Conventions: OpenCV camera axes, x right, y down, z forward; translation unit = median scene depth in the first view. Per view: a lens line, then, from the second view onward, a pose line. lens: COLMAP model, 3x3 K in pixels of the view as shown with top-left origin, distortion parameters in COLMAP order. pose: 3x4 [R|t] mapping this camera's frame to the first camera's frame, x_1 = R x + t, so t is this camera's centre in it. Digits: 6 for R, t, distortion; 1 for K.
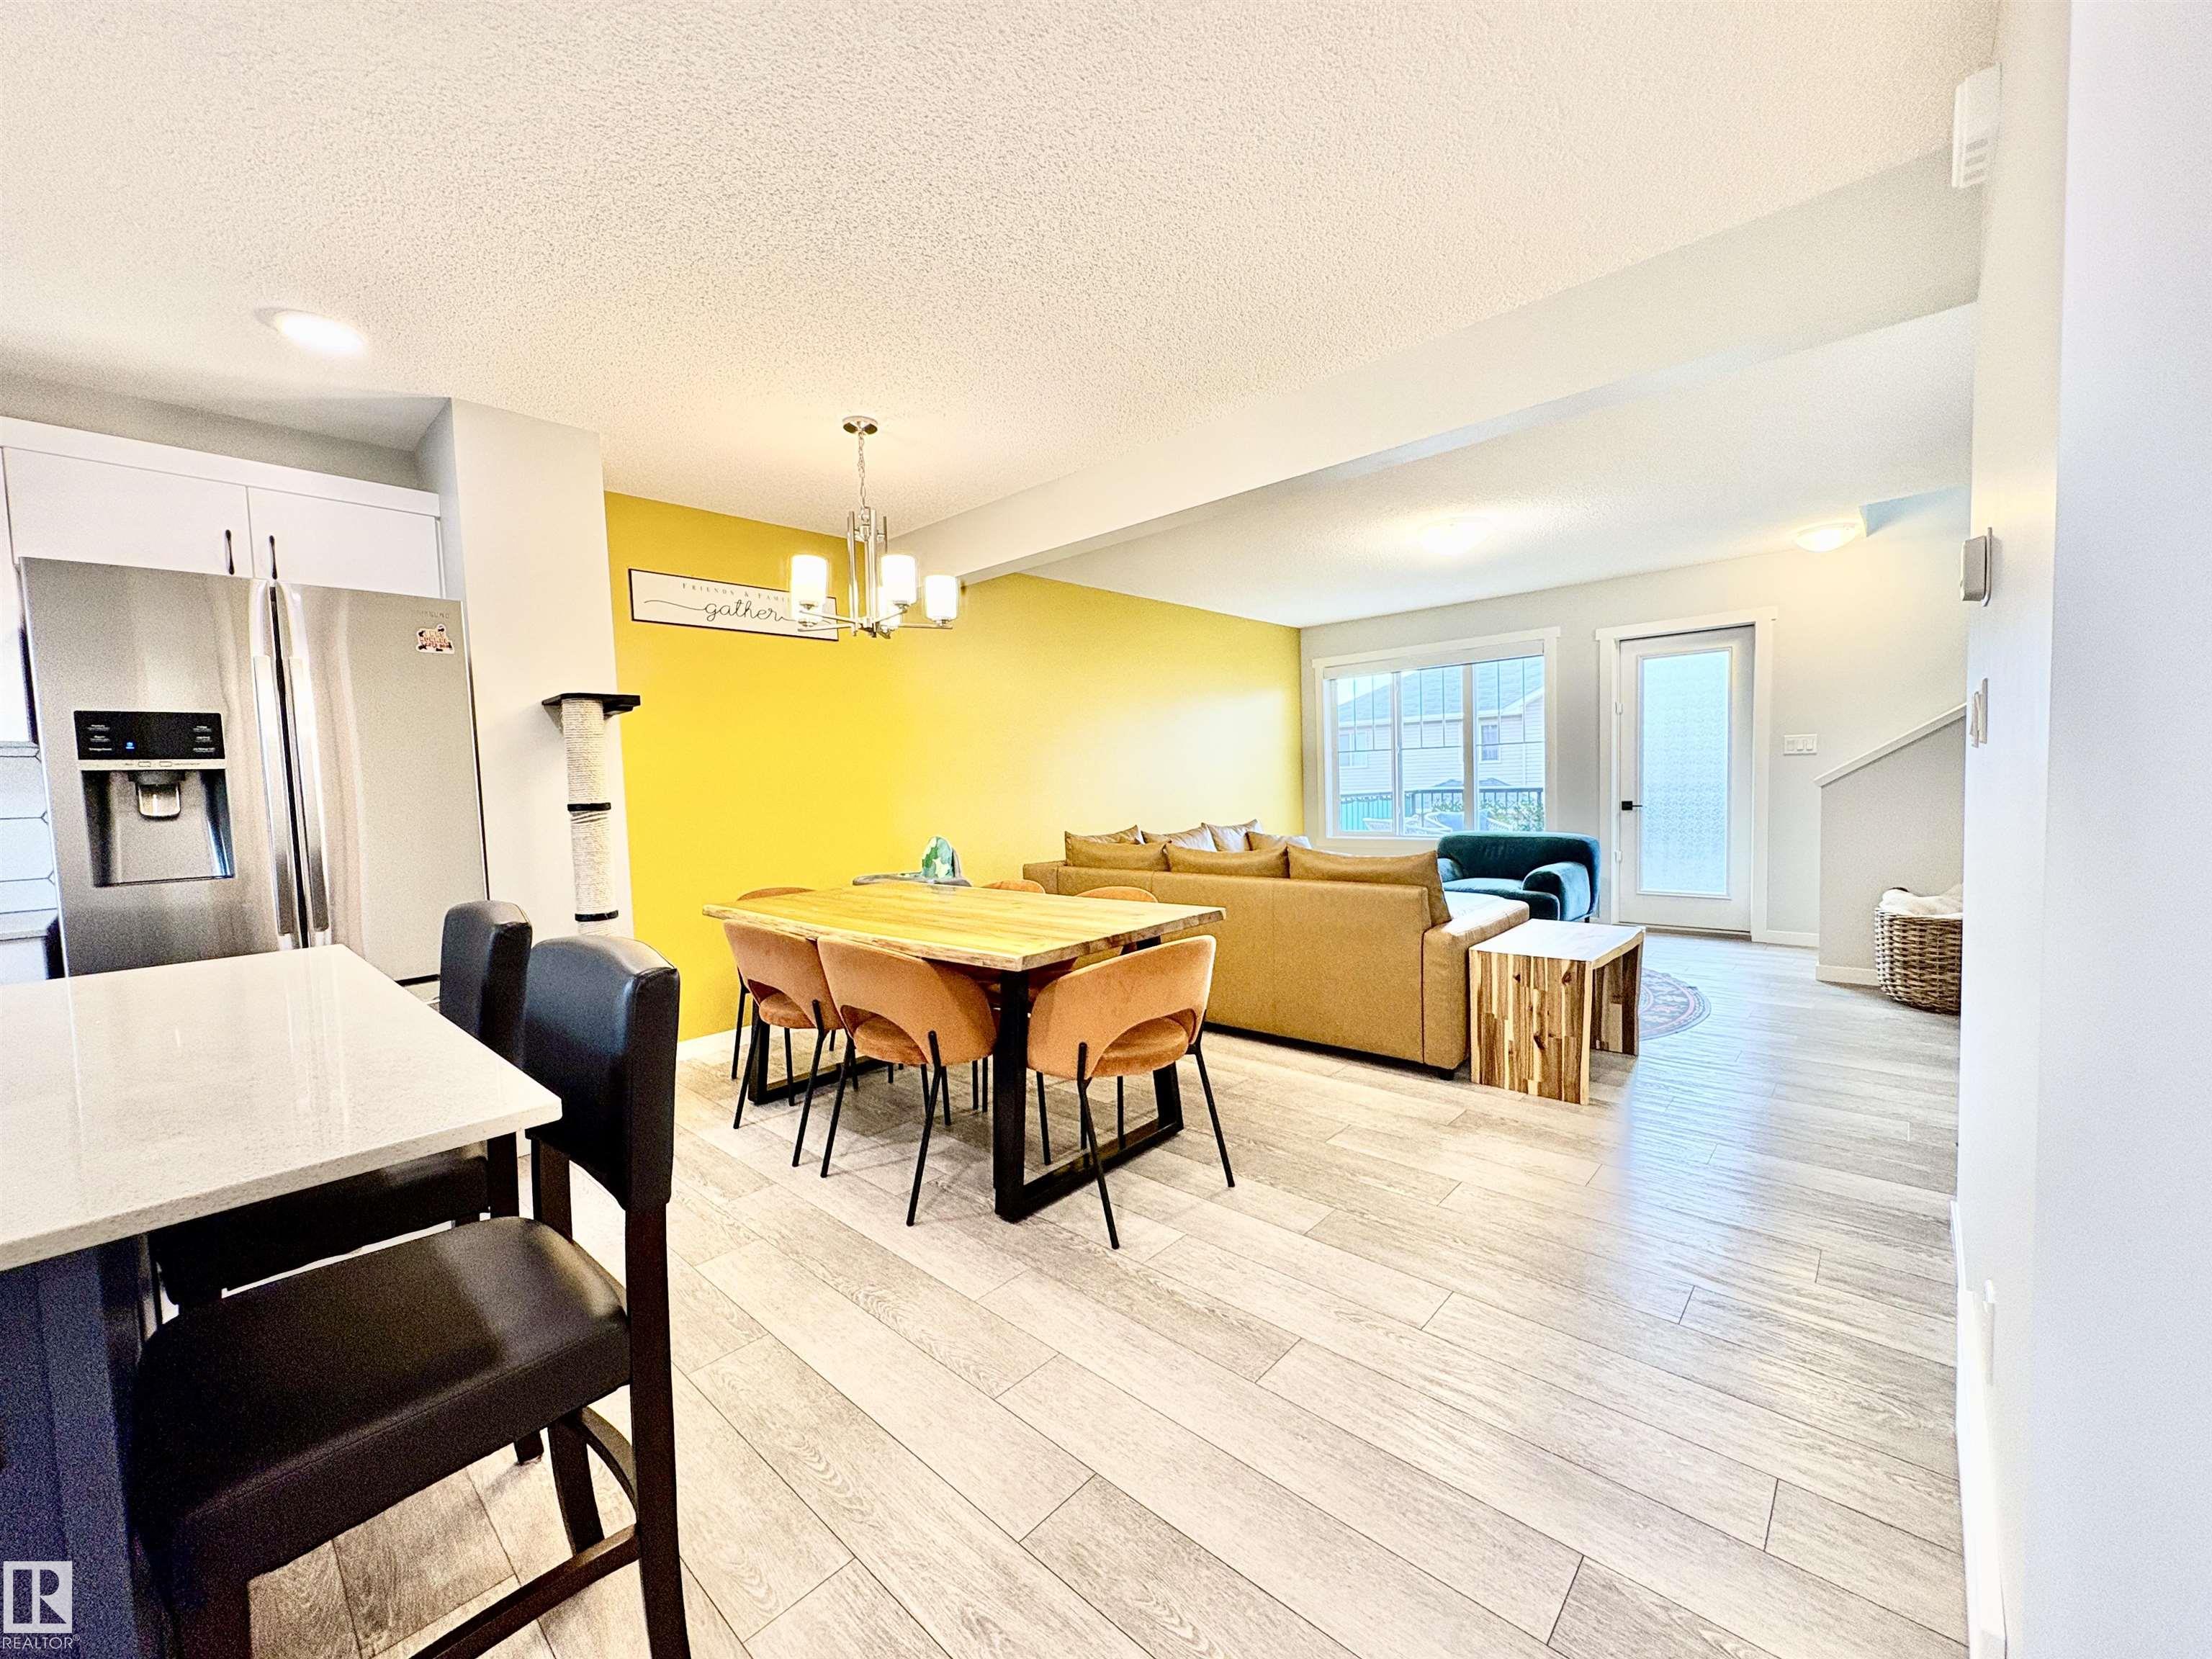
lens RADIAL K [[876.4, 0, 1107.0], [0, 876.4, 833.4], [0, 0, 1]] dist [-0.002943, -0.000048]
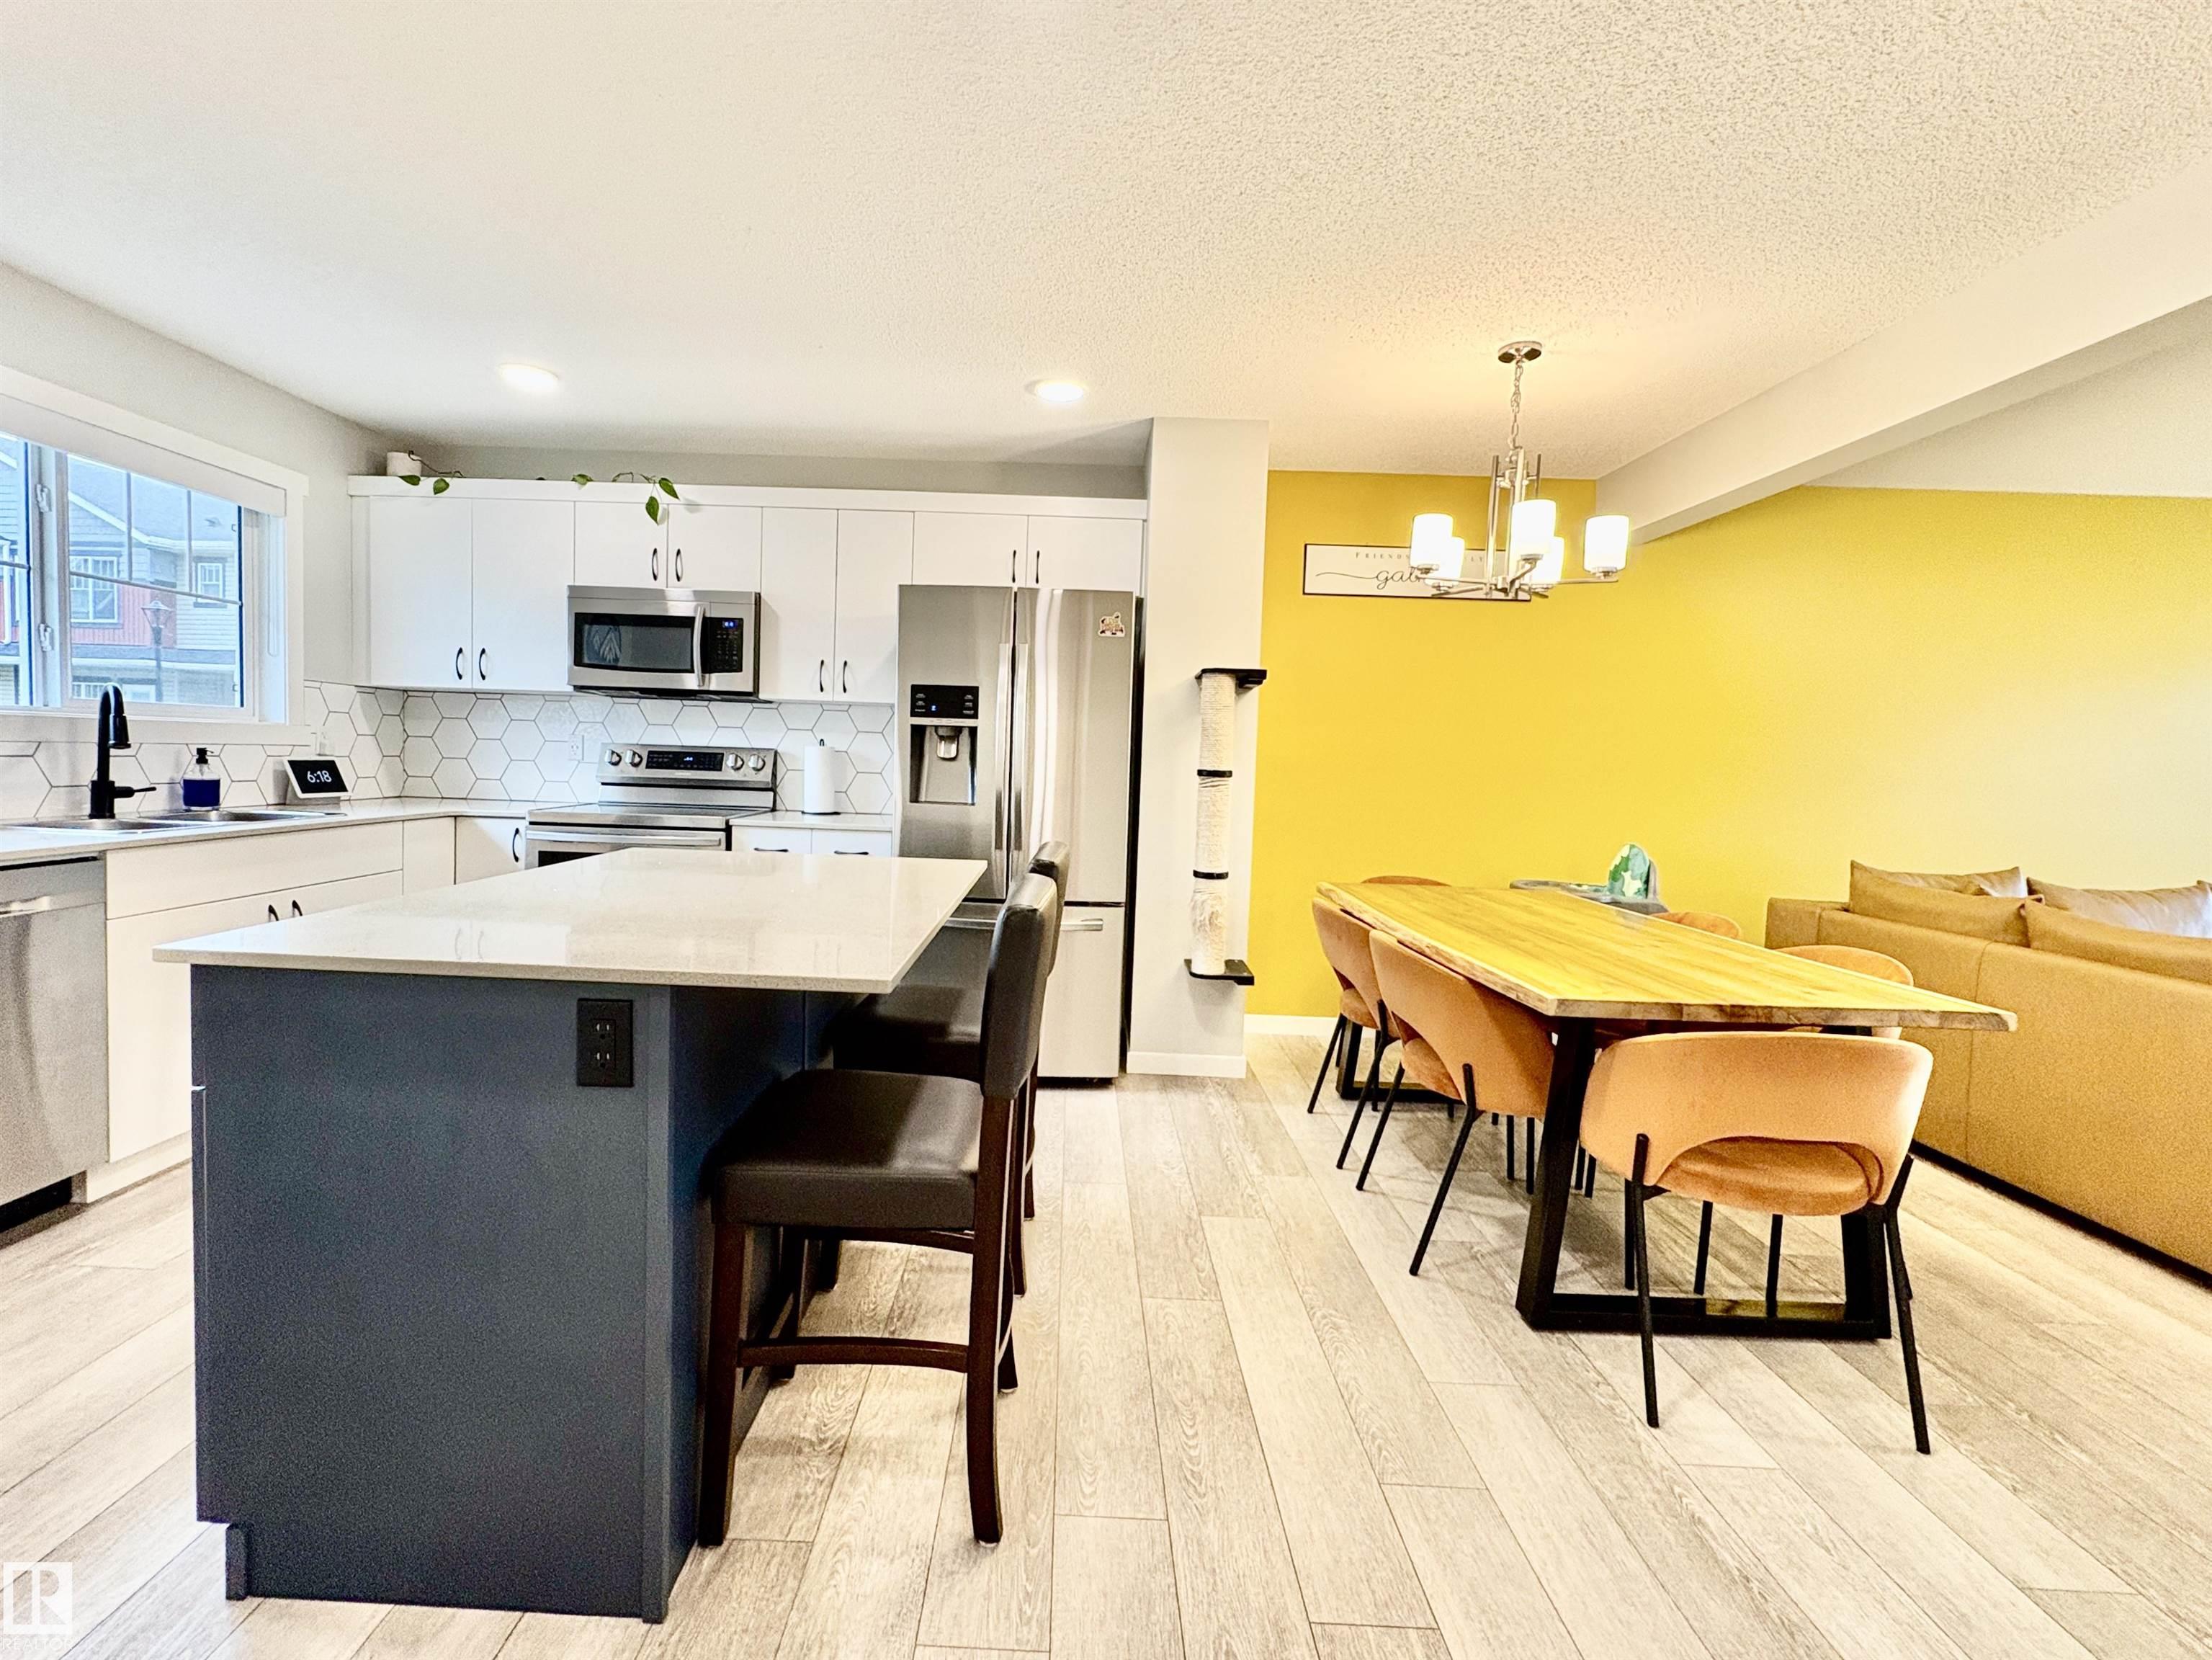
lens RADIAL K [[991.1, 0, 1054.2], [0, 991.1, 806.9], [0, 0, 1]] dist [-0.000004, 0.000380]
pose [[0.658268, 0.095623, -0.746686, 0.207328], [-0.103130, 0.994002, 0.036377, -0.013607], [0.745686, 0.053060, 0.664182, 0.045594]]
